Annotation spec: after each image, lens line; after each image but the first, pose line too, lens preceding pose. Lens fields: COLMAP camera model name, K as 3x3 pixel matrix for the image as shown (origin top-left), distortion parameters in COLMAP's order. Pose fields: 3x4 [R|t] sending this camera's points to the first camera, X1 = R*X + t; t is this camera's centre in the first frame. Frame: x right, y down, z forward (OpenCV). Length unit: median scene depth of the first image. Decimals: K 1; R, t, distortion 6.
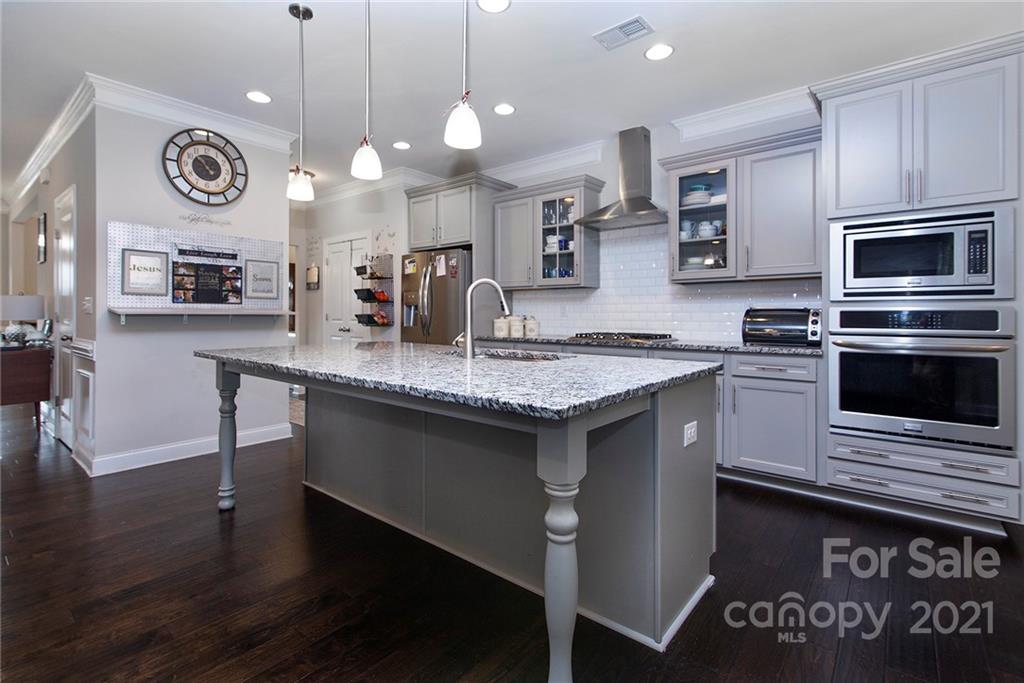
lens RADIAL K [[478.4, 0, 484.3], [0, 478.4, 316.8], [0, 0, 1]] dist [0.005412, -0.001642]
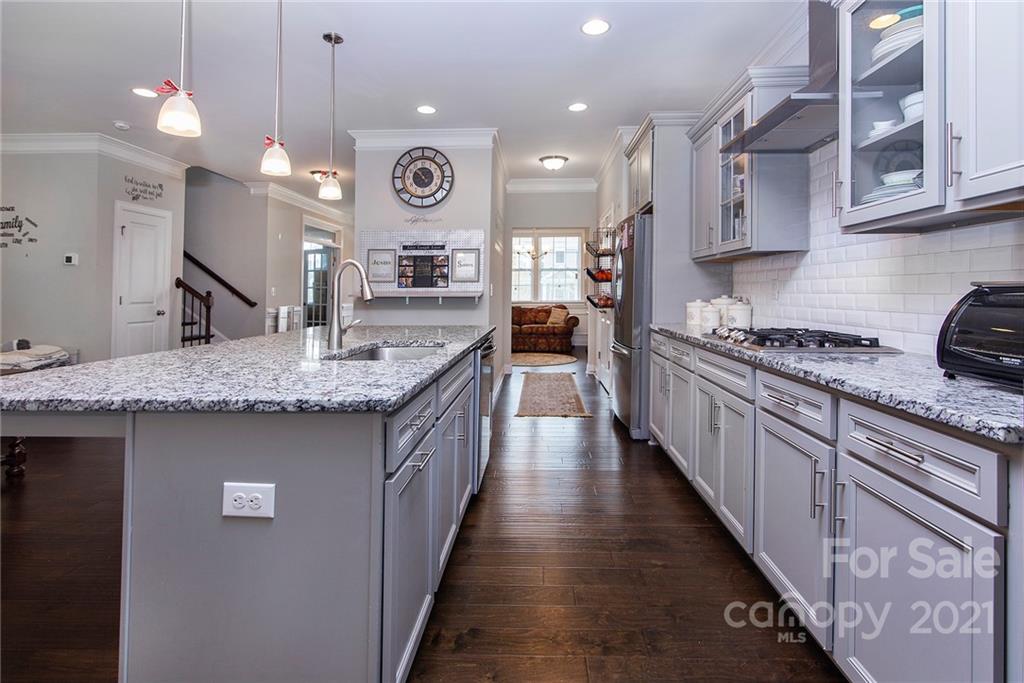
lens RADIAL K [[478.4, 0, 515.1], [0, 478.4, 287.7], [0, 0, 1]] dist [0.005412, -0.001642]
pose [[0.622920, -0.013805, -0.782163, 0.534159], [-0.000398, 0.999839, -0.017963, -0.005725], [0.782285, 0.011501, 0.622814, 0.428089]]
